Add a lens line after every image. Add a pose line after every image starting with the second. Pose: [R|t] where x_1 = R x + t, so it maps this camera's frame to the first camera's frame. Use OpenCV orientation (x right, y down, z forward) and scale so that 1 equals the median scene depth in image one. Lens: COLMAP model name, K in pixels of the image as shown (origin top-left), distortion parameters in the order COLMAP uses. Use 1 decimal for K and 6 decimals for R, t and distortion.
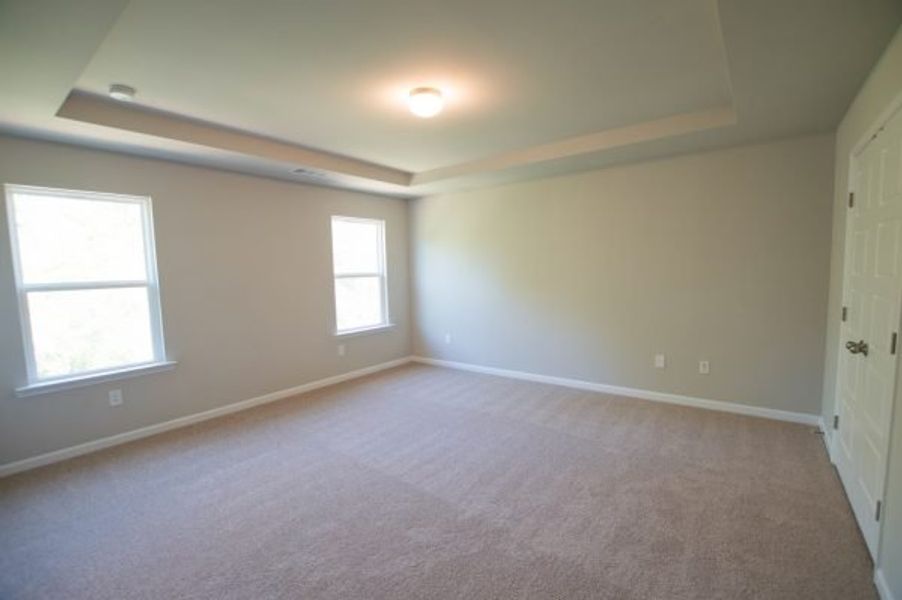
lens RADIAL K [[415.2, 0, 456.8], [0, 415.2, 299.6], [0, 0, 1]] dist [-0.020407, -0.000280]
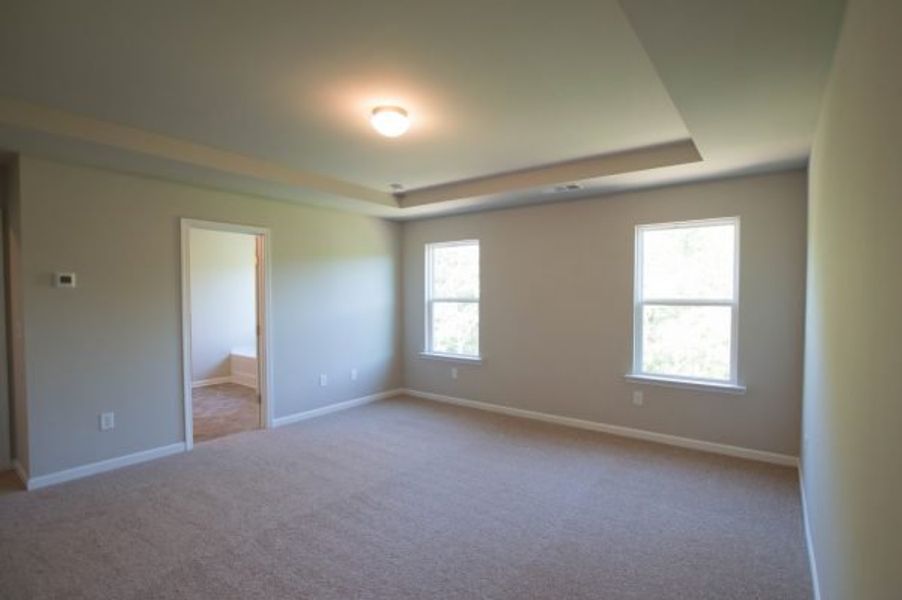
lens RADIAL K [[415.2, 0, 456.8], [0, 415.2, 299.6], [0, 0, 1]] dist [-0.020407, -0.000280]
pose [[0.014188, 0.034877, -0.999291, 0.458627], [-0.076757, 0.996480, 0.033689, -0.057957], [0.996949, 0.076225, 0.016816, 0.614105]]
